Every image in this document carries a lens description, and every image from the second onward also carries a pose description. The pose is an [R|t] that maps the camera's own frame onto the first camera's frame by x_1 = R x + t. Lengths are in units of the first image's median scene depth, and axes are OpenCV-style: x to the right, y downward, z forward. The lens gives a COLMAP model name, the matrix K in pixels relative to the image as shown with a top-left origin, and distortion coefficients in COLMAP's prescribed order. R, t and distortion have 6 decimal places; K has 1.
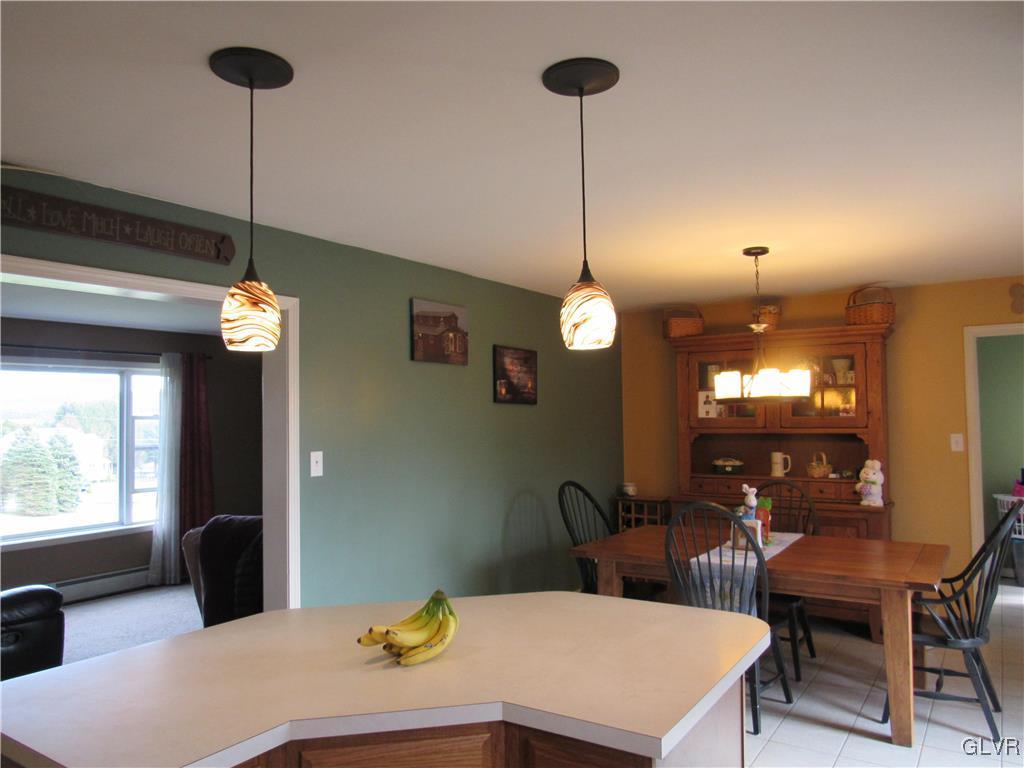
lens RADIAL K [[734.9, 0, 507.4], [0, 734.9, 387.1], [0, 0, 1]] dist [-0.054682, 0.029178]
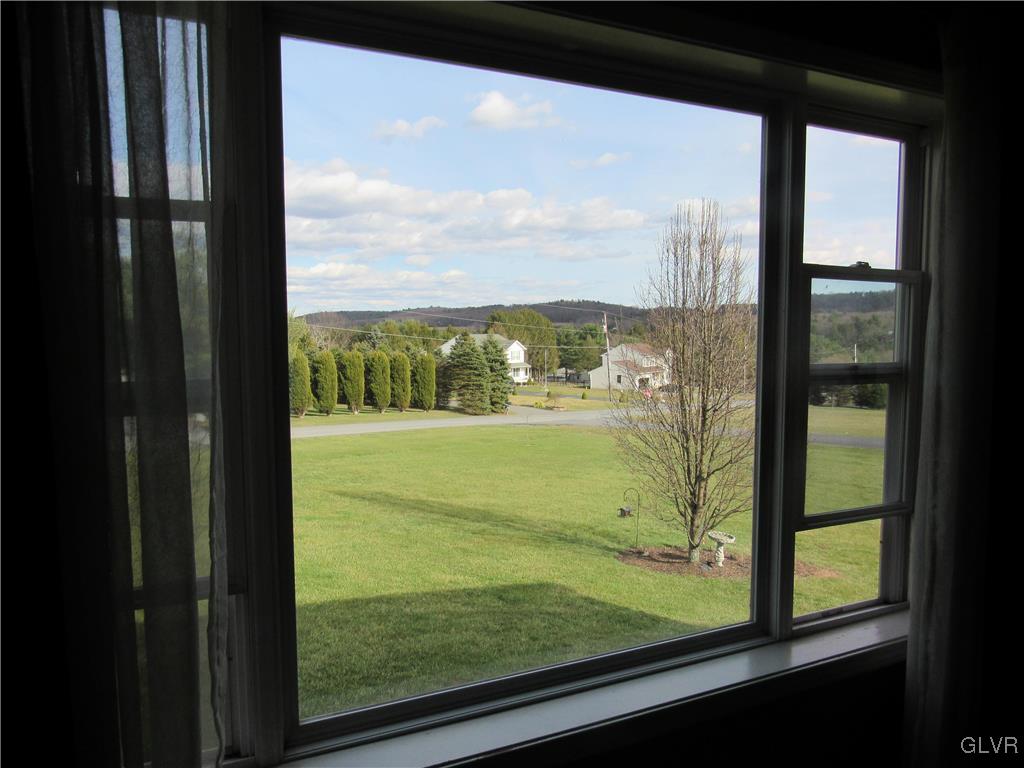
lens RADIAL K [[734.9, 0, 512.4], [0, 734.9, 385.7], [0, 0, 1]] dist [-0.054682, 0.029178]
pose [[0.866712, 0.052488, -0.496040, -0.285808], [0.007033, 0.993064, 0.117367, 0.032145], [0.498760, -0.105212, 0.860331, 0.418271]]
